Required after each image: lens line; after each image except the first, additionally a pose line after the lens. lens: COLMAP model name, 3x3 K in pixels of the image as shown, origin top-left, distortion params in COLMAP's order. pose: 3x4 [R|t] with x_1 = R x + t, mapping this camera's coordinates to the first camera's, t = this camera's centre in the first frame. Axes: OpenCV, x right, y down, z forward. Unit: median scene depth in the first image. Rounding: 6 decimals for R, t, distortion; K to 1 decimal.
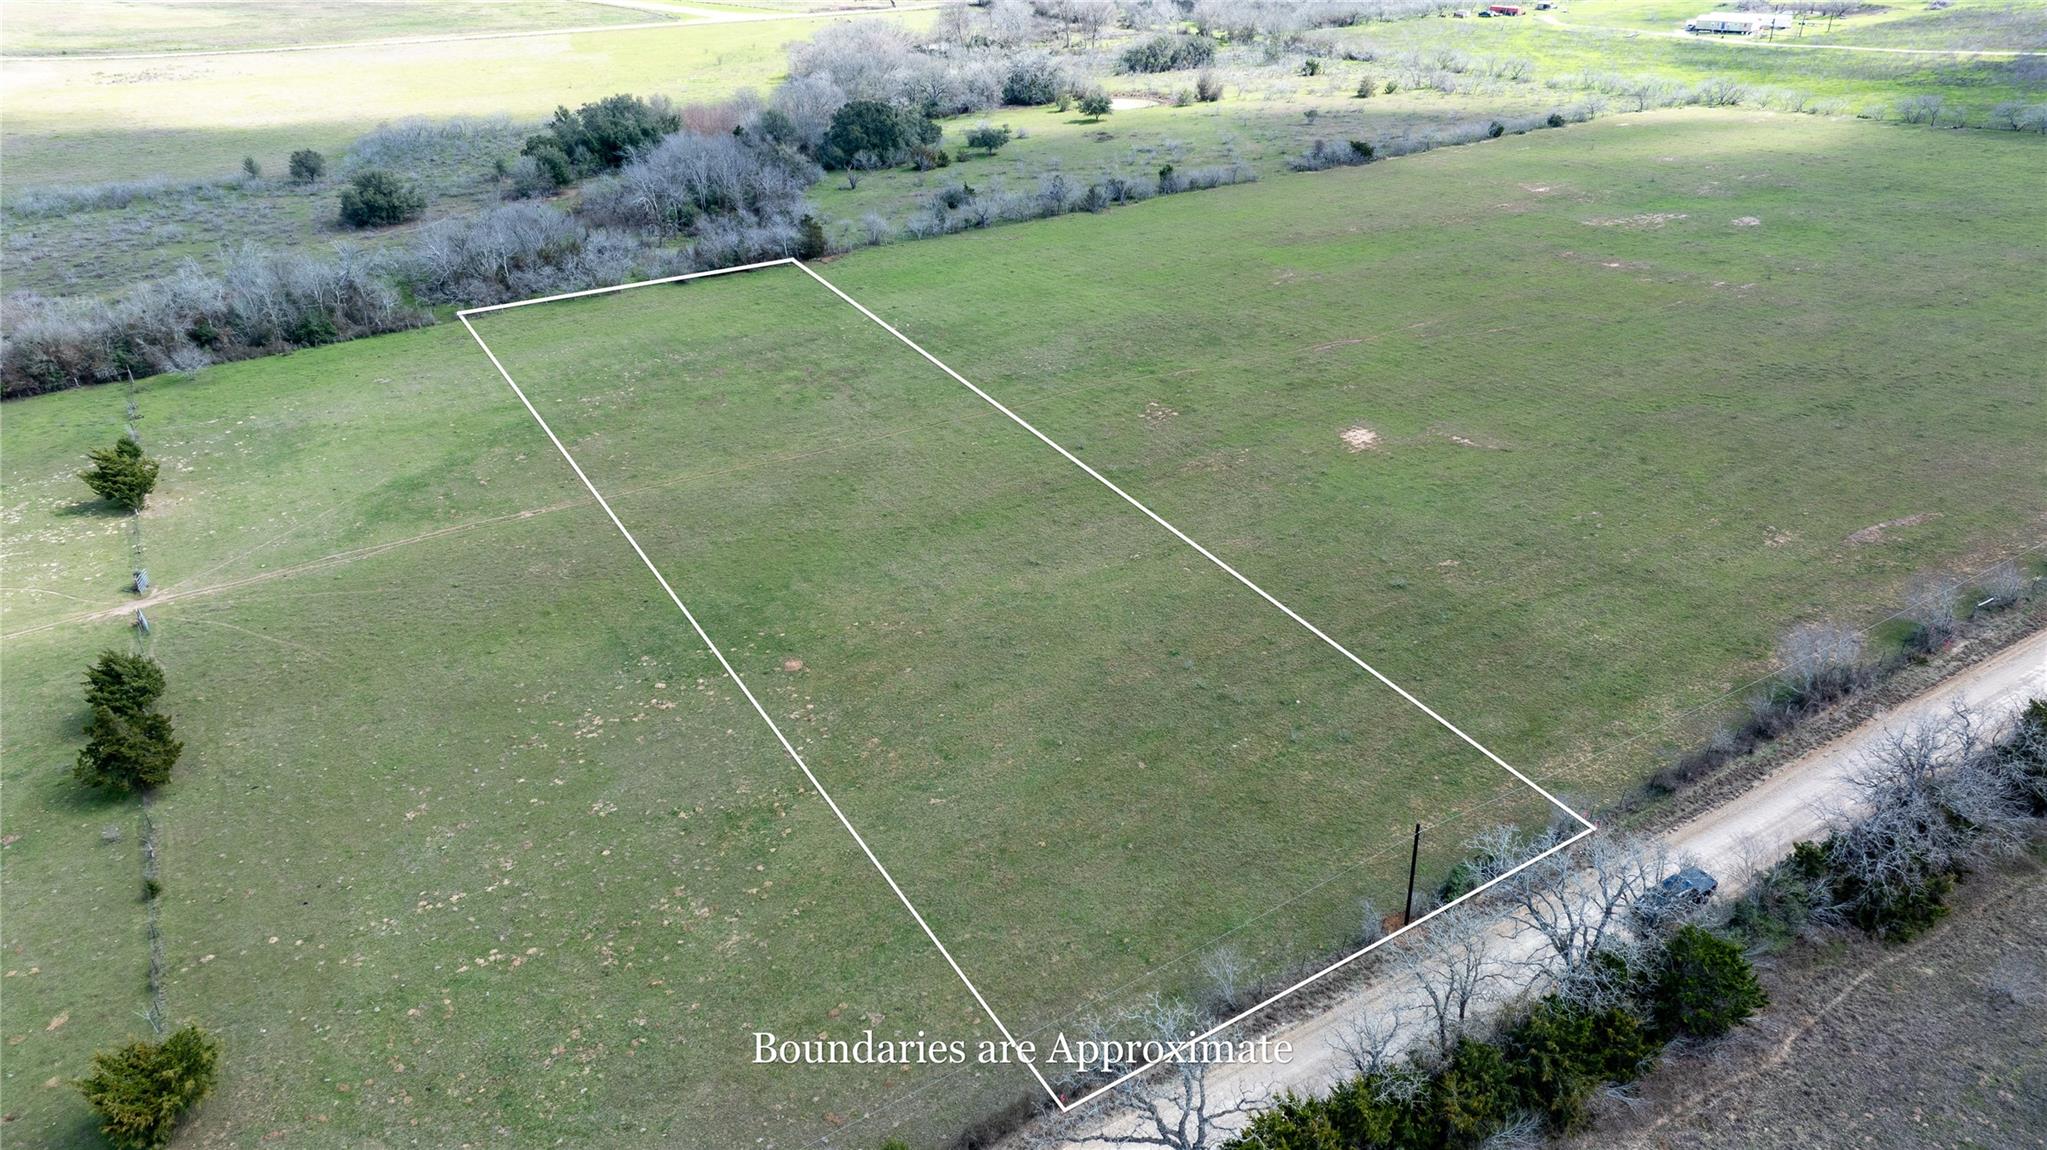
lens RADIAL K [[1440.9, 0, 1026.5], [0, 1440.9, 574.4], [0, 0, 1]] dist [-0.043525, 0.050055]
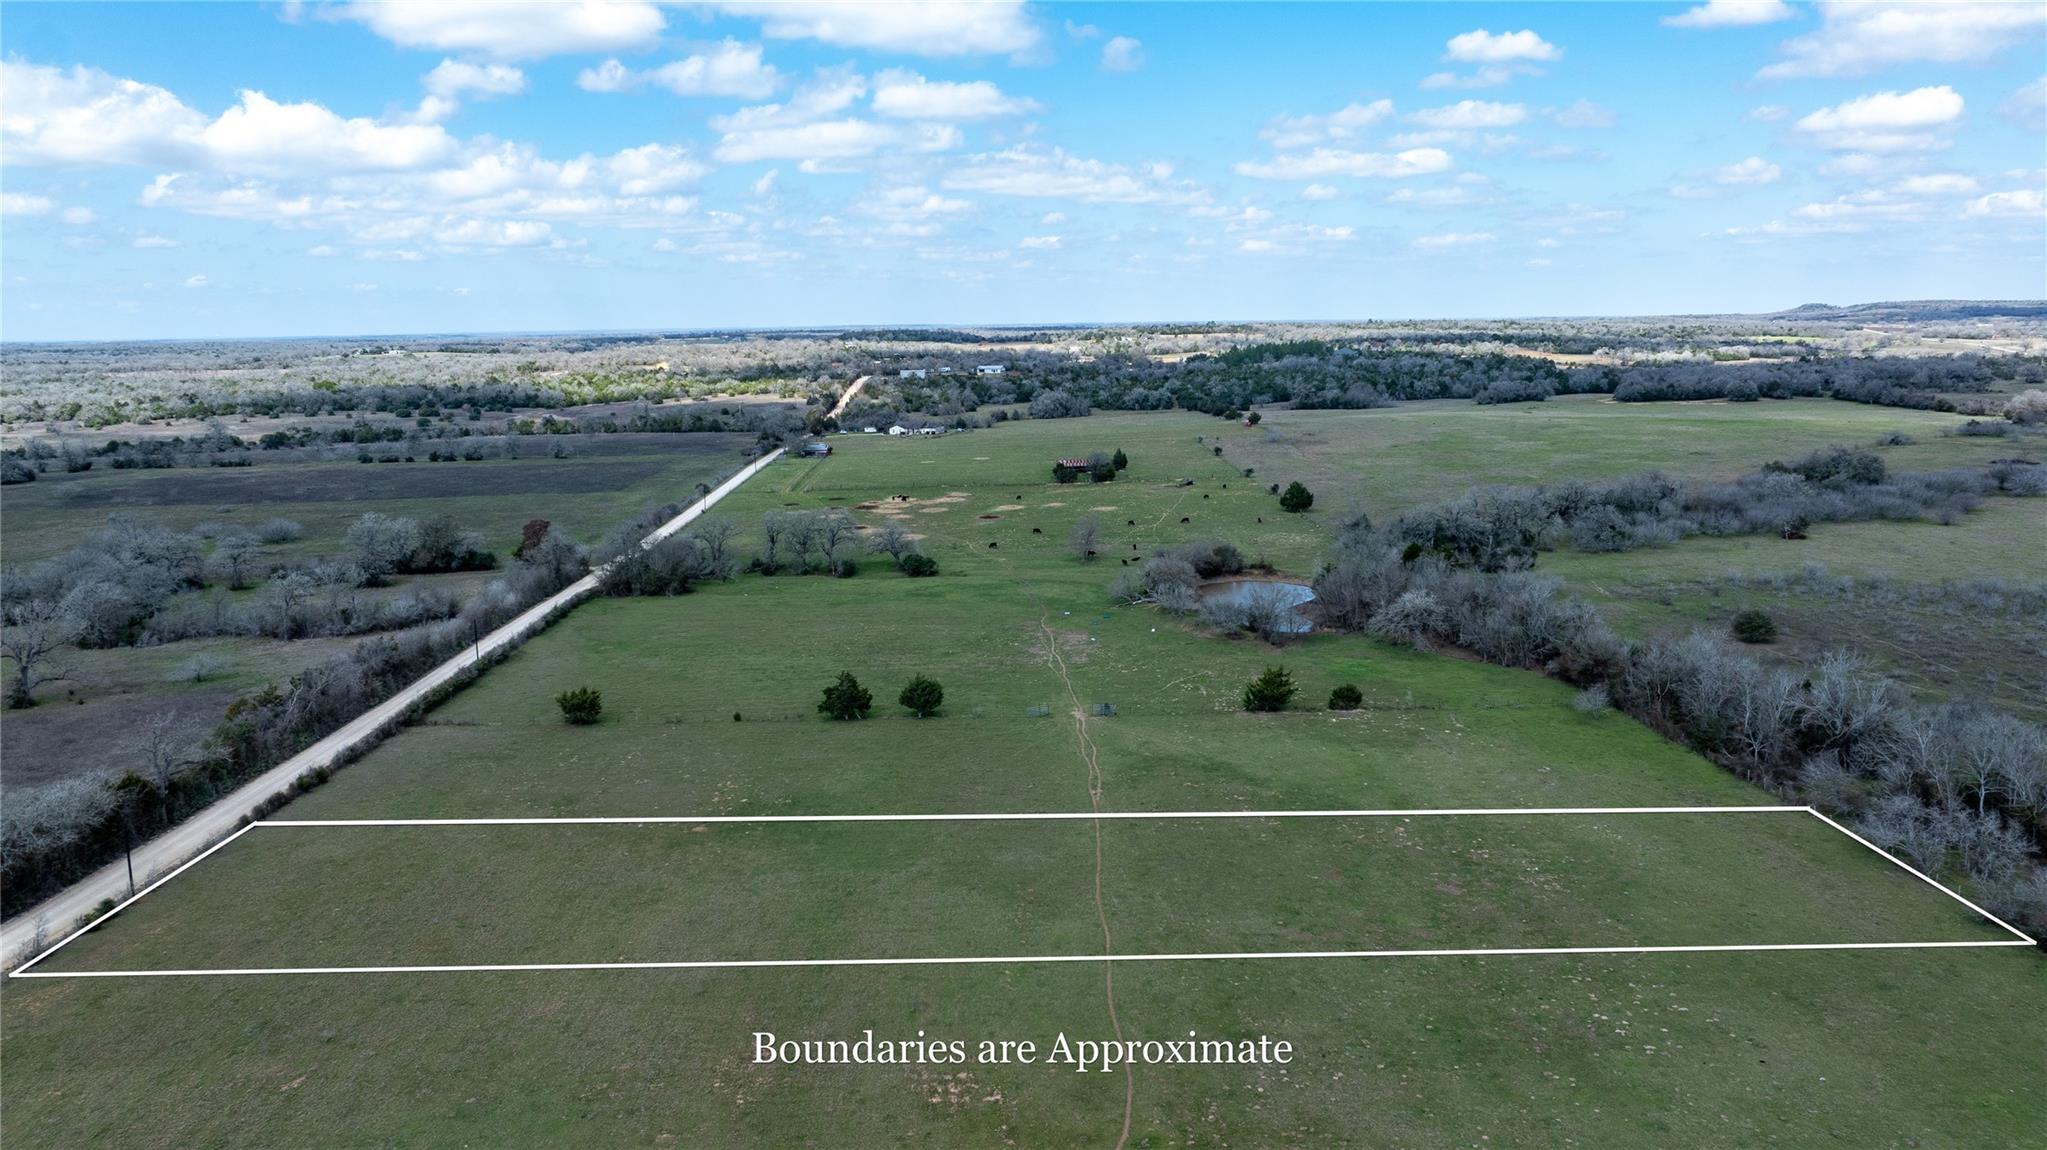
lens RADIAL K [[1440.9, 0, 1019.3], [0, 1440.9, 577.9], [0, 0, 1]] dist [-0.043525, 0.050055]
pose [[-0.494995, 0.175511, -0.850985, 0.644901], [-0.367145, 0.845413, 0.387920, -0.626183], [0.787518, 0.504454, -0.354037, 1.309227]]
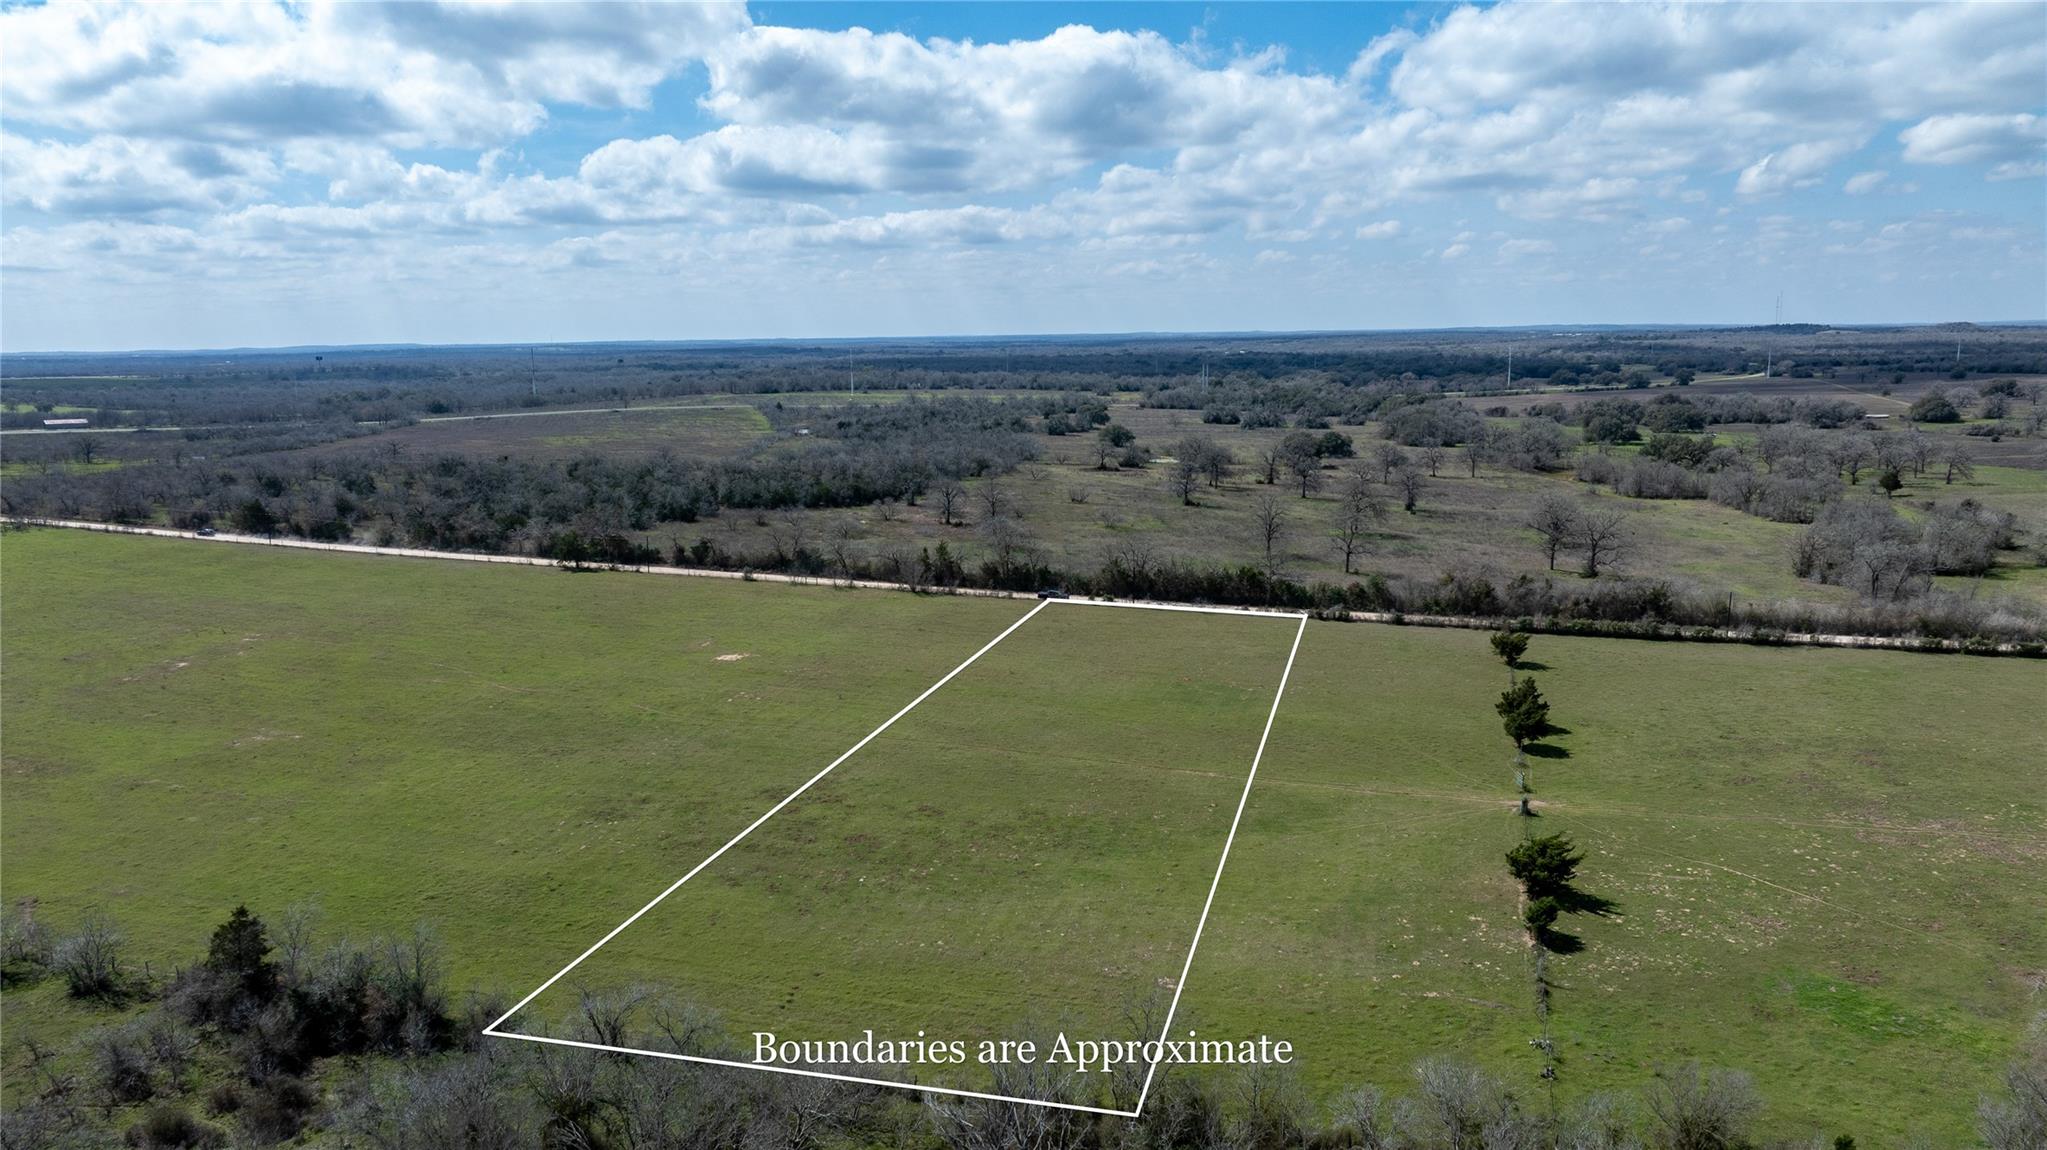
lens RADIAL K [[1440.9, 0, 1024.5], [0, 1440.9, 557.2], [0, 0, 1]] dist [-0.043525, 0.050055]
pose [[-0.677741, -0.090791, 0.729674, -1.110557], [0.349193, 0.833565, 0.428057, -0.761043], [-0.647095, 0.544909, -0.533237, 1.670124]]
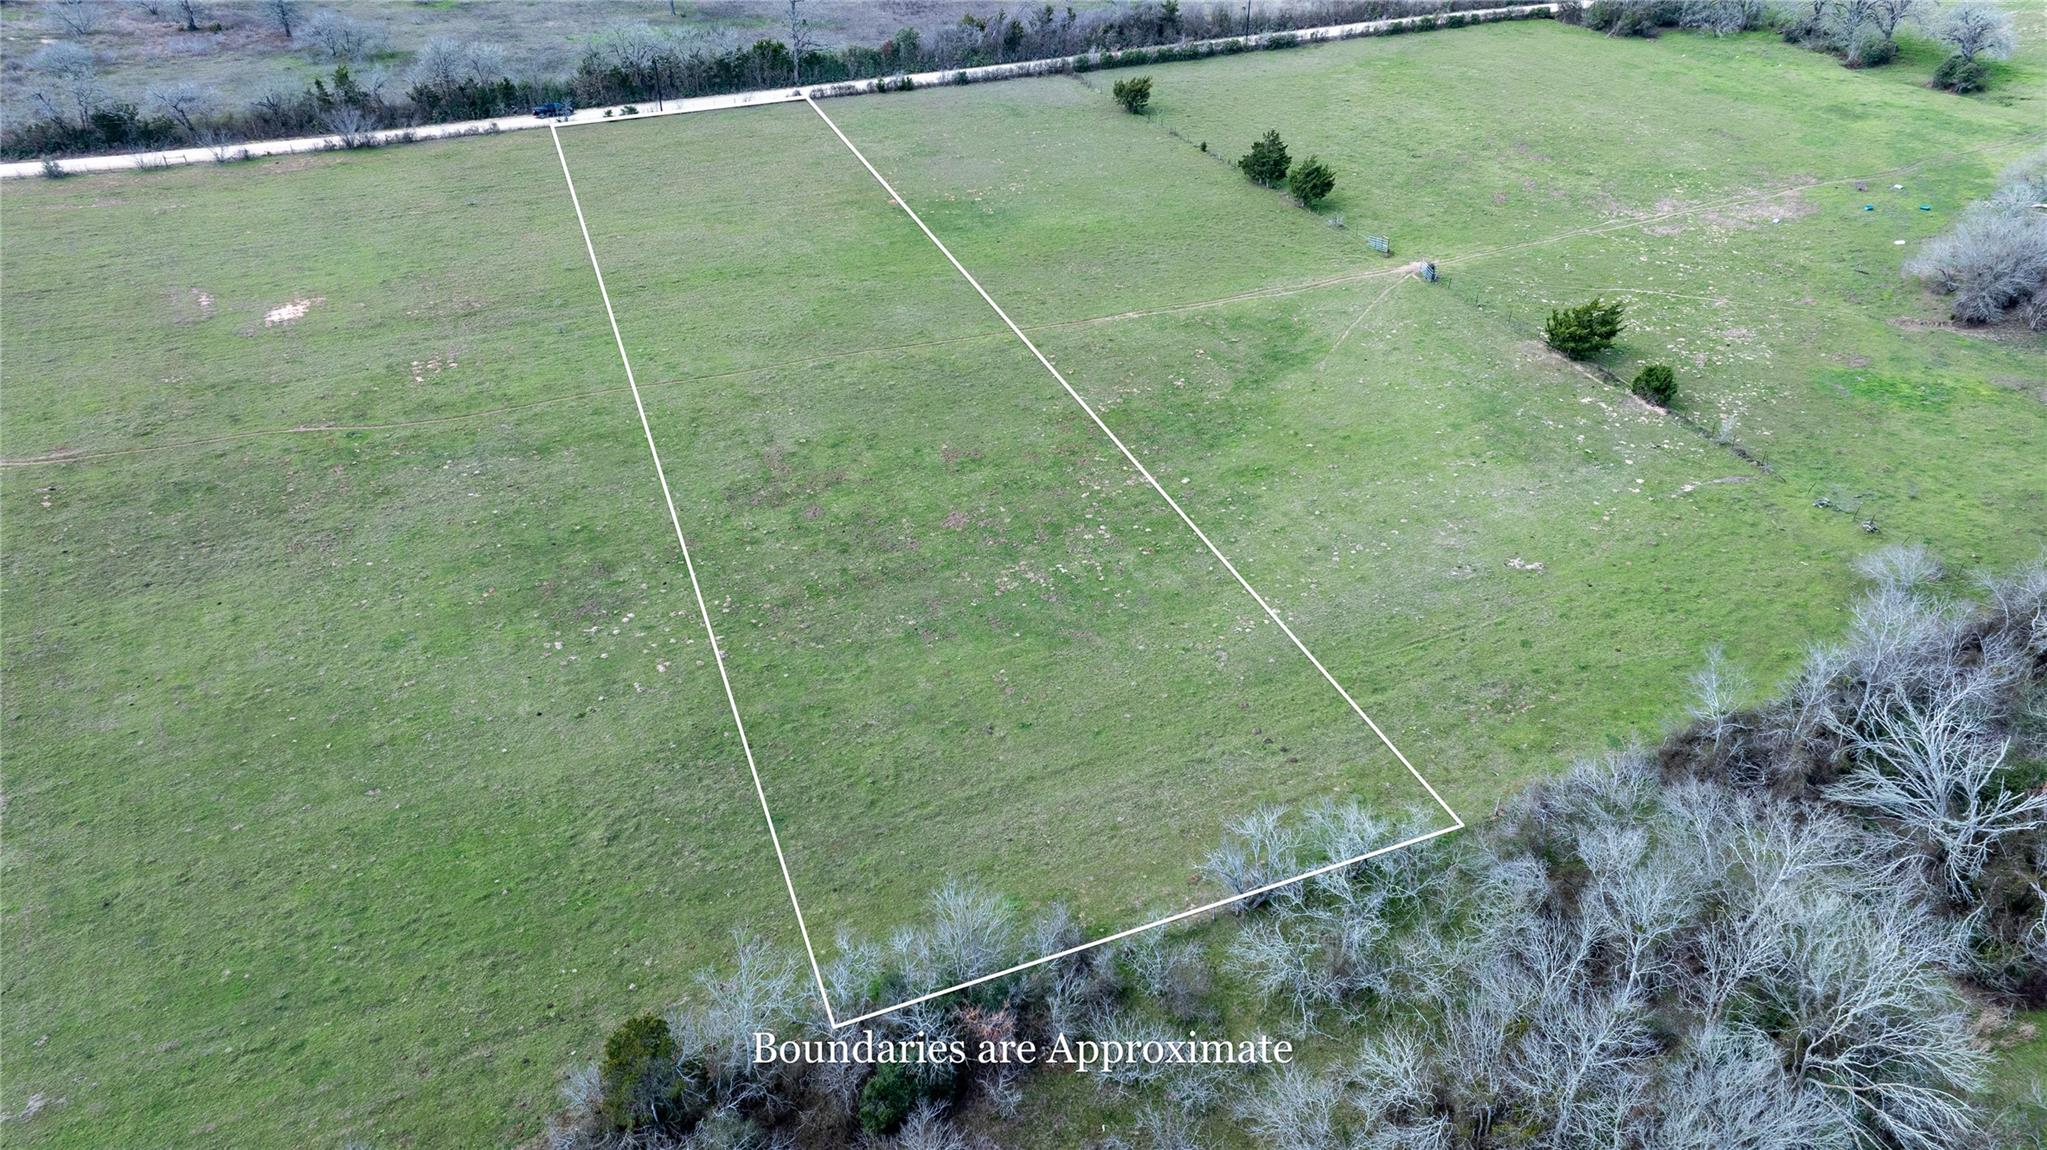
lens RADIAL K [[1440.9, 0, 1025.1], [0, 1440.9, 567.5], [0, 0, 1]] dist [-0.043525, 0.050055]
pose [[-0.991430, -0.043939, 0.123030, -0.419332], [0.083799, 0.508587, 0.856923, -0.862335], [-0.100224, 0.859889, -0.500546, 1.727309]]
